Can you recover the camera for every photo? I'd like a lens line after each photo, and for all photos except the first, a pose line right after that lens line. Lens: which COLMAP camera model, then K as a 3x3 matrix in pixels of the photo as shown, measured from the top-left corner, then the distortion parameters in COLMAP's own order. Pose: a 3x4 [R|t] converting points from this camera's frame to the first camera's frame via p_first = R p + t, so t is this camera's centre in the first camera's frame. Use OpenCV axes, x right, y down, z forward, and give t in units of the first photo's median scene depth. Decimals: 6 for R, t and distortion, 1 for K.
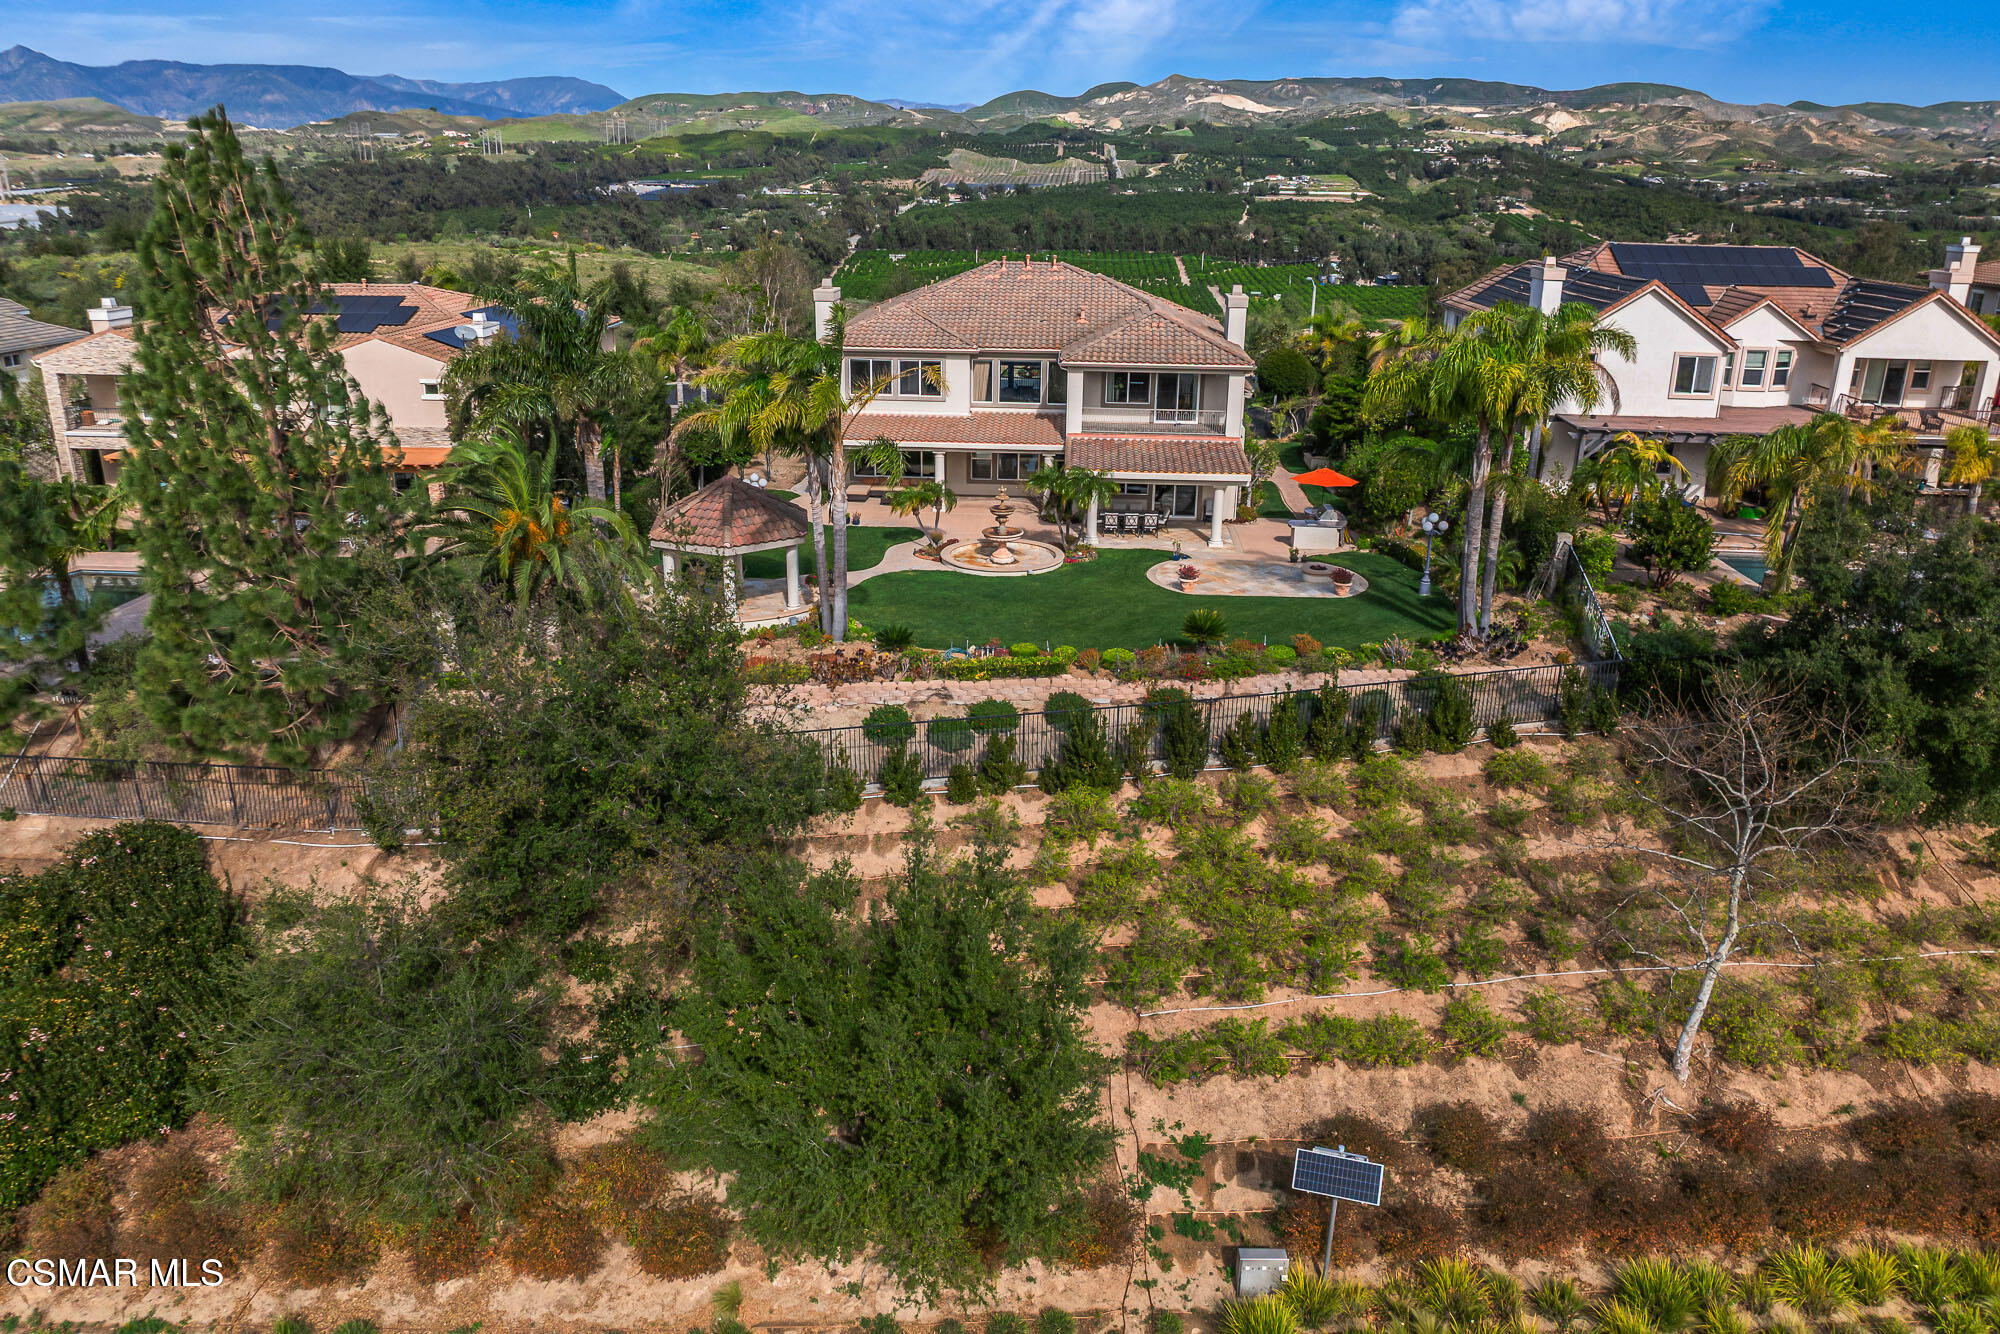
lens RADIAL K [[1422.7, 0, 996.9], [0, 1422.7, 665.7], [0, 0, 1]] dist [-0.034891, -0.002843]
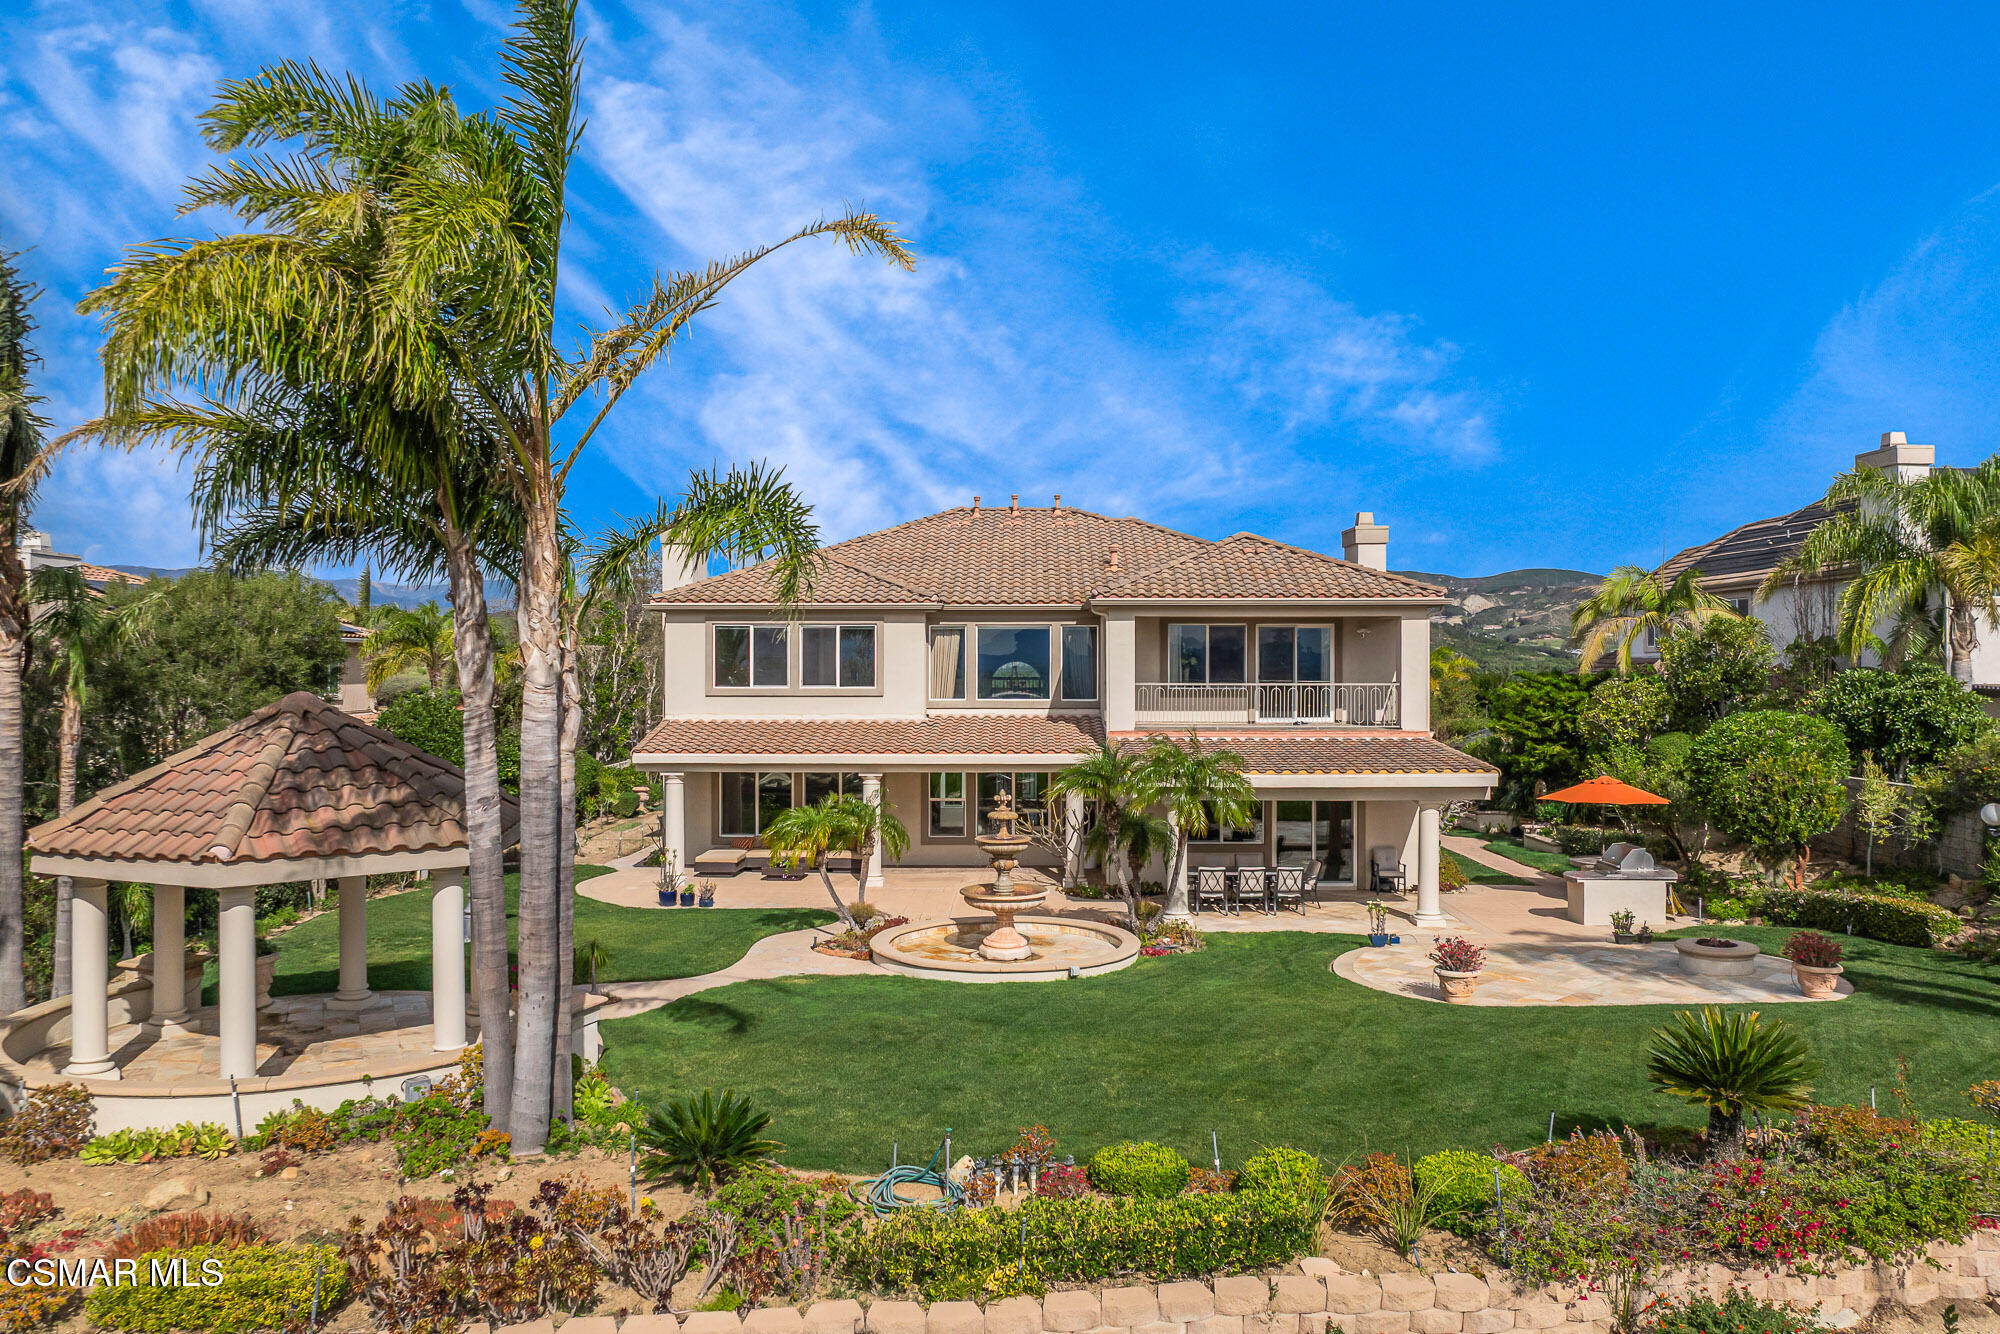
lens RADIAL K [[1422.7, 0, 1002.4], [0, 1422.7, 668.5], [0, 0, 1]] dist [-0.034891, -0.002843]
pose [[0.998873, -0.012423, 0.045812, -0.015851], [0.026929, 0.943103, -0.331409, -0.008859], [-0.039088, 0.332269, 0.942374, 0.503443]]
